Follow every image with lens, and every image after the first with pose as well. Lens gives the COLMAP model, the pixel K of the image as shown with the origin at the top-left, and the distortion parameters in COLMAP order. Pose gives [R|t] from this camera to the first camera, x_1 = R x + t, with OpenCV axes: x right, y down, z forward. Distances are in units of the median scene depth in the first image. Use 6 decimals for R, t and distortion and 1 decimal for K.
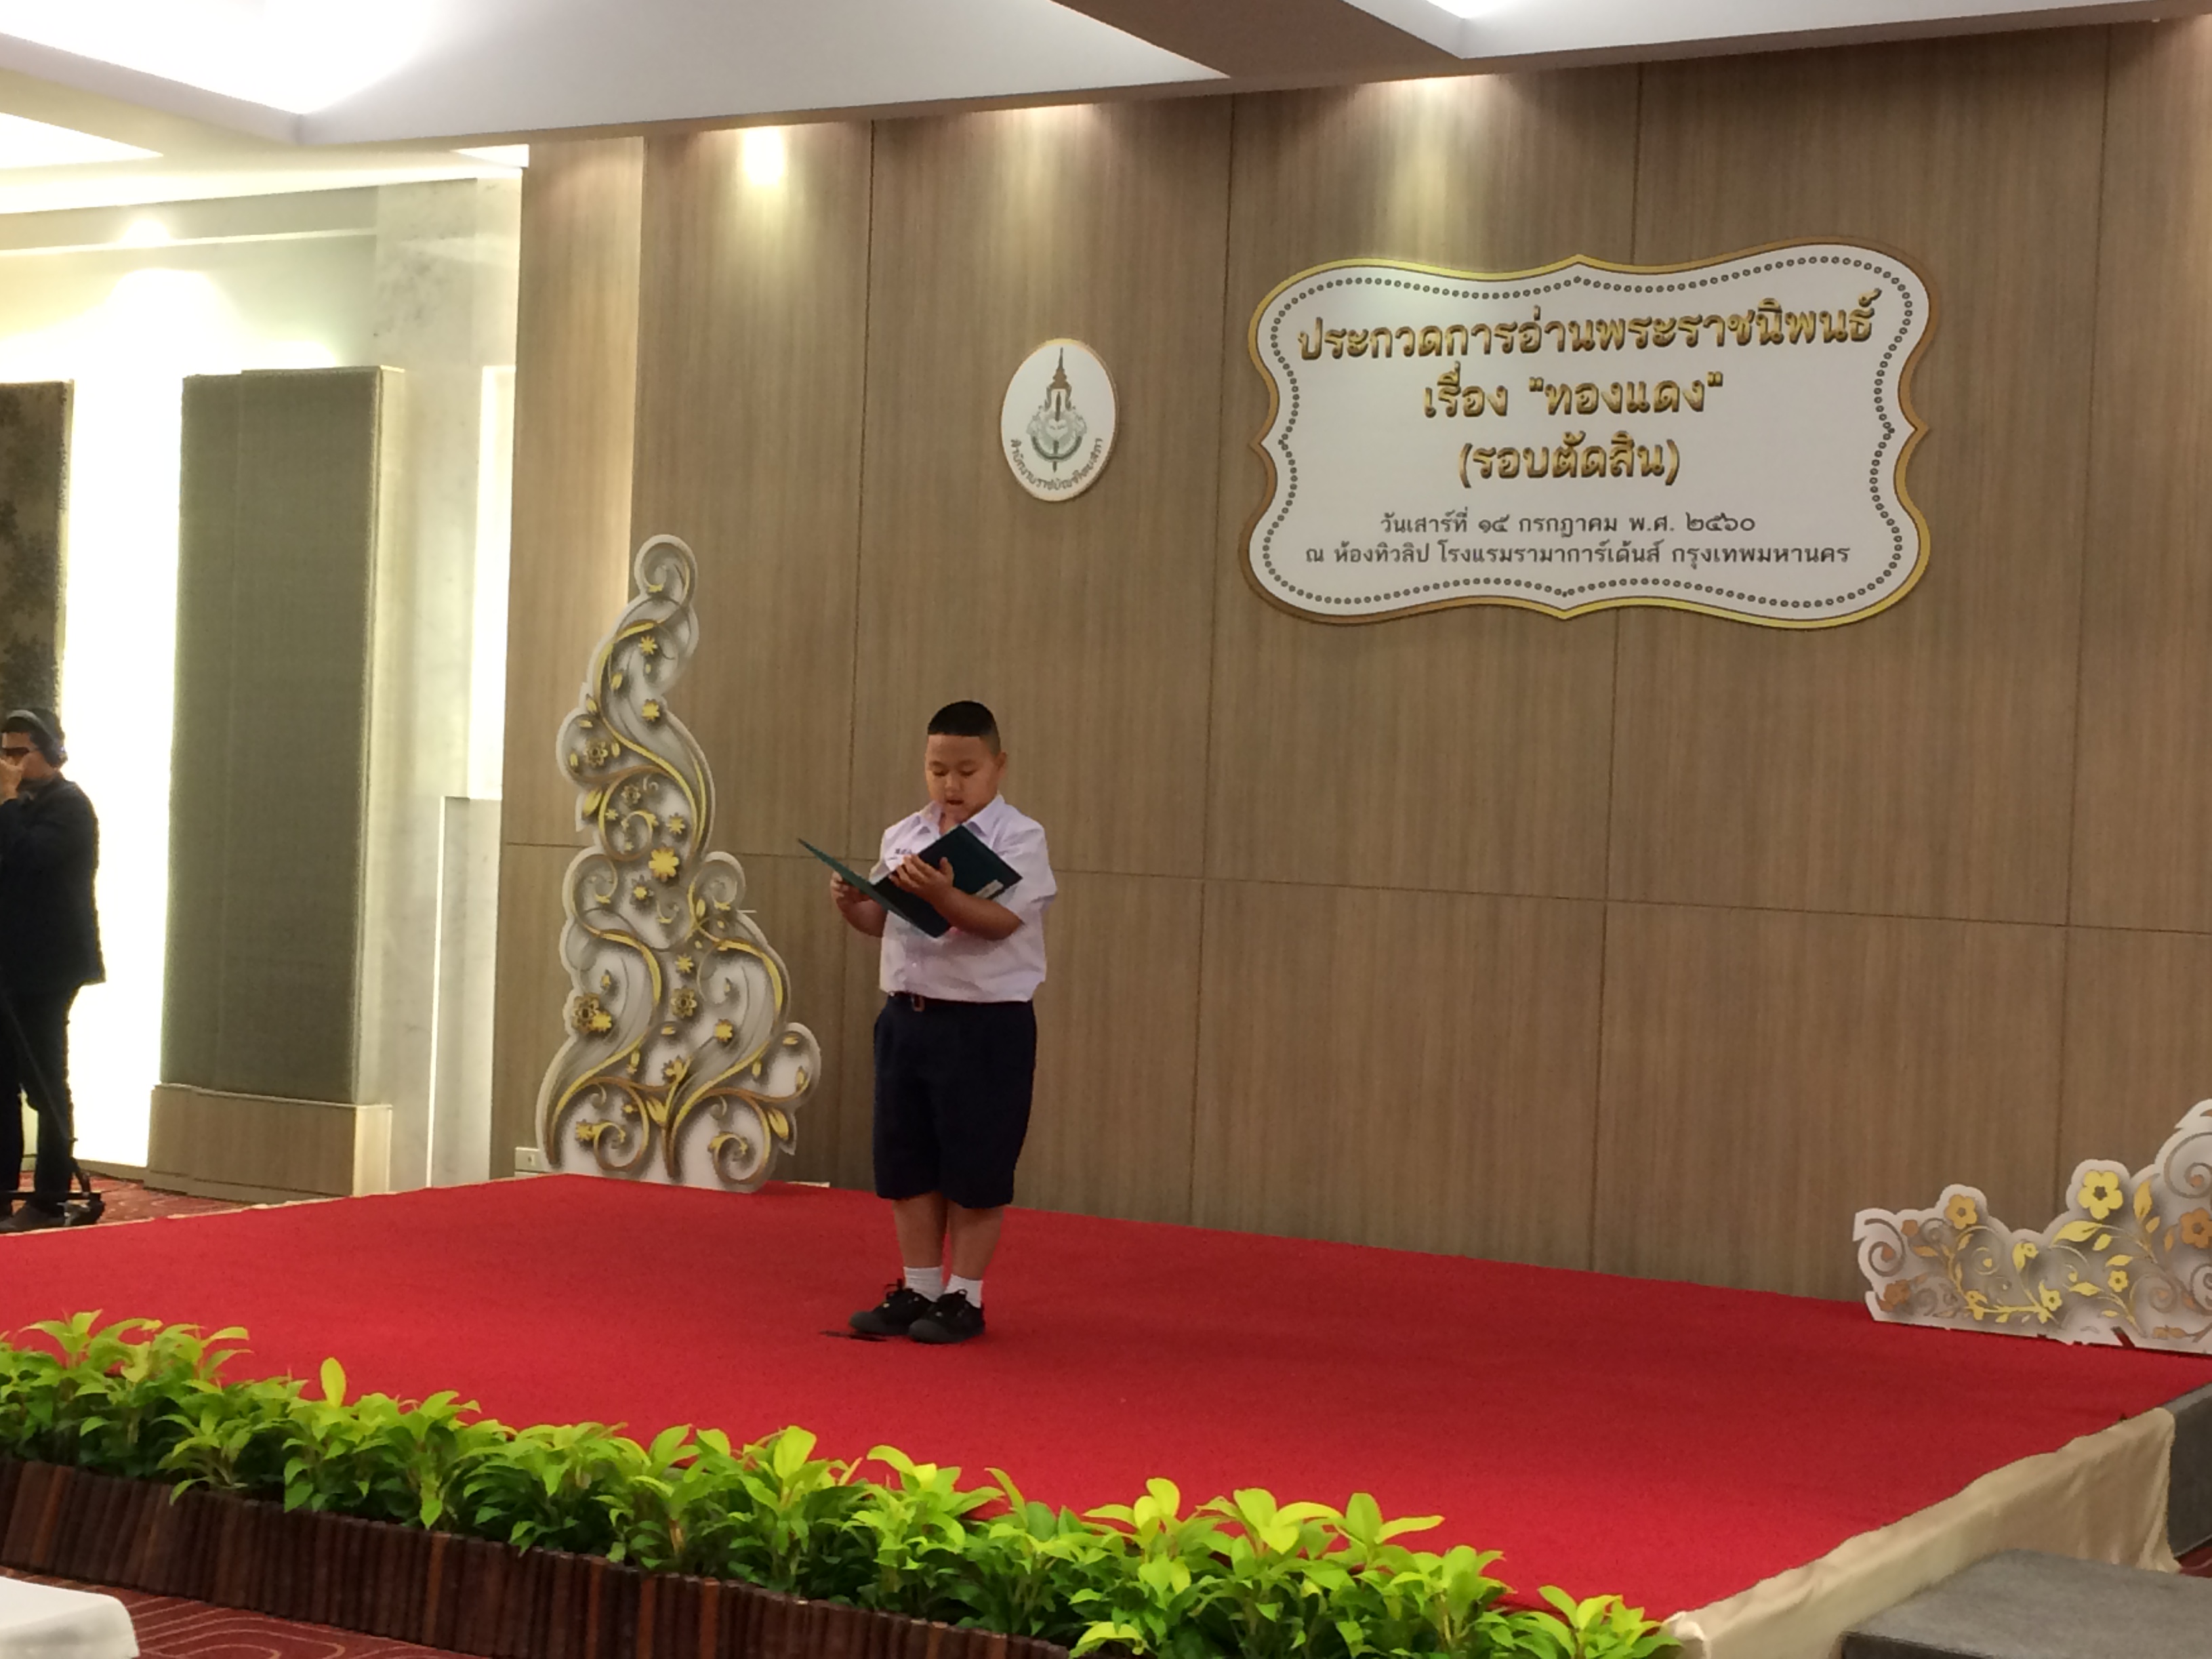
lens RADIAL K [[3573.2, 0, 1102.4], [0, 3573.2, 832.3], [0, 0, 1]] dist [0.069714, 0.000000]
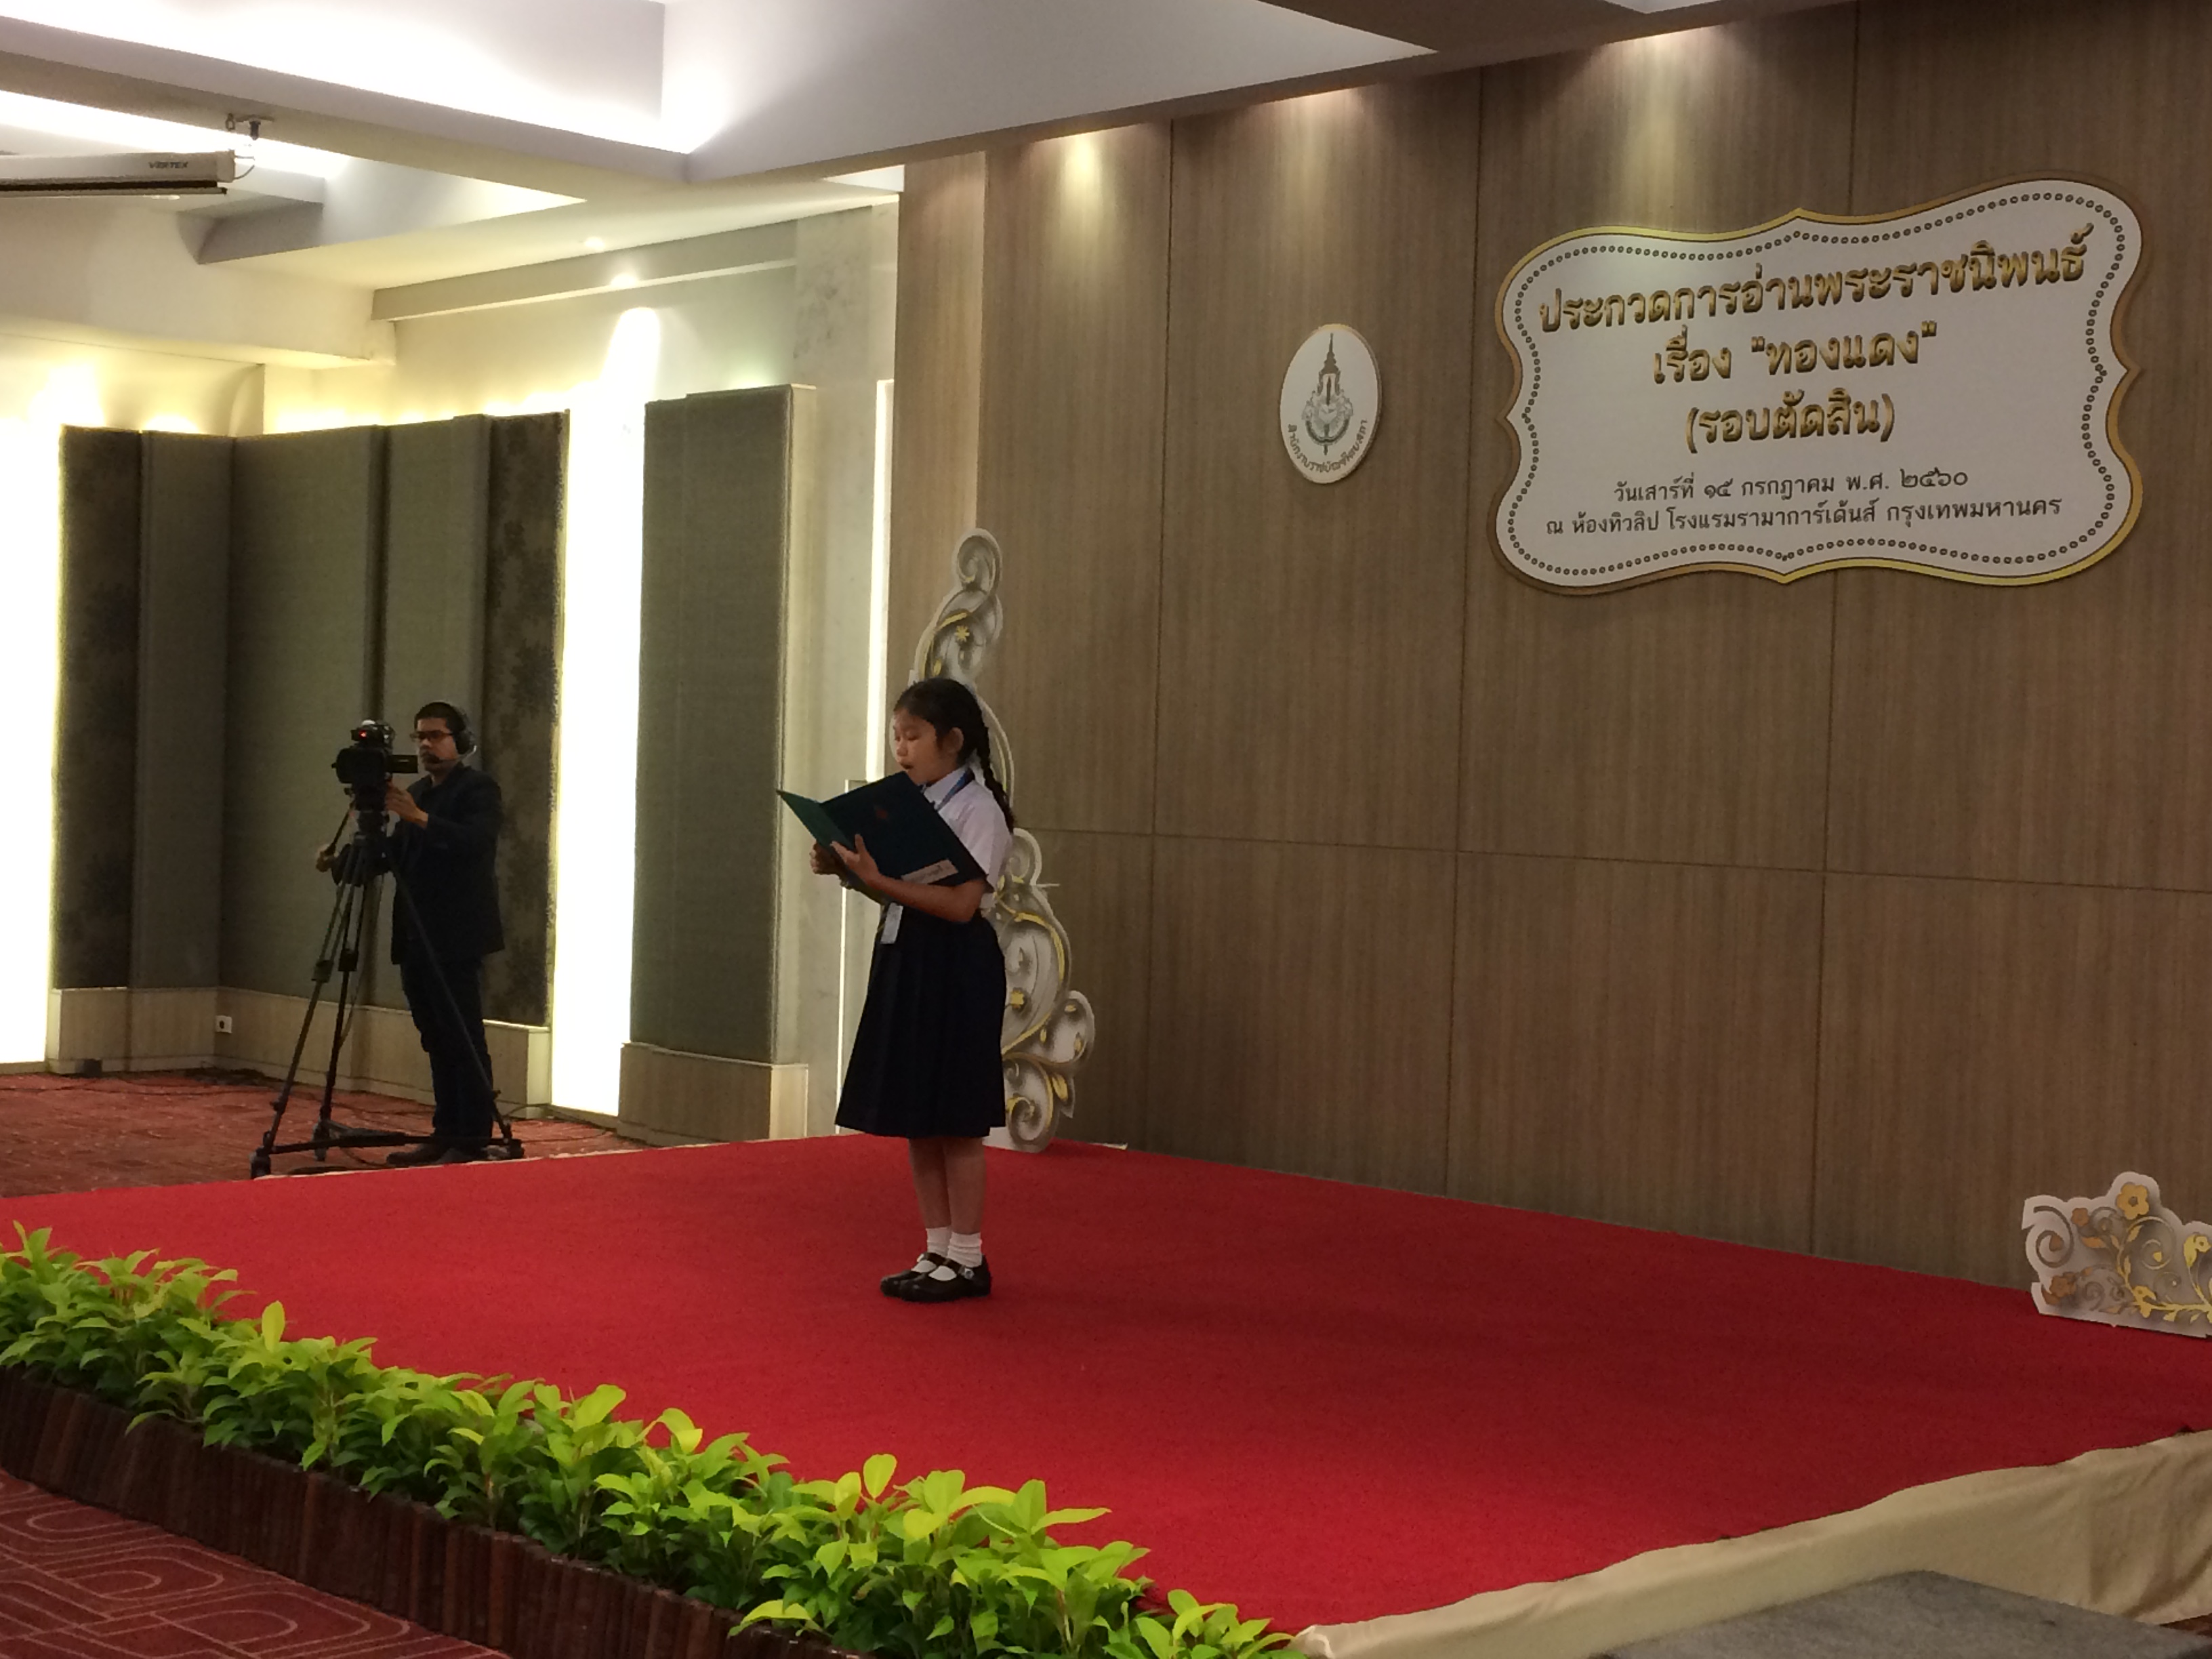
lens RADIAL K [[3225.6, 0, 1112.1], [0, 3225.6, 840.6], [0, 0, 1]] dist [0.068189, 0.000000]
pose [[0.963970, -0.004672, -0.265971, 0.180442], [0.006081, 0.999971, 0.004475, 0.005300], [0.265942, -0.005931, 0.963971, 0.096391]]
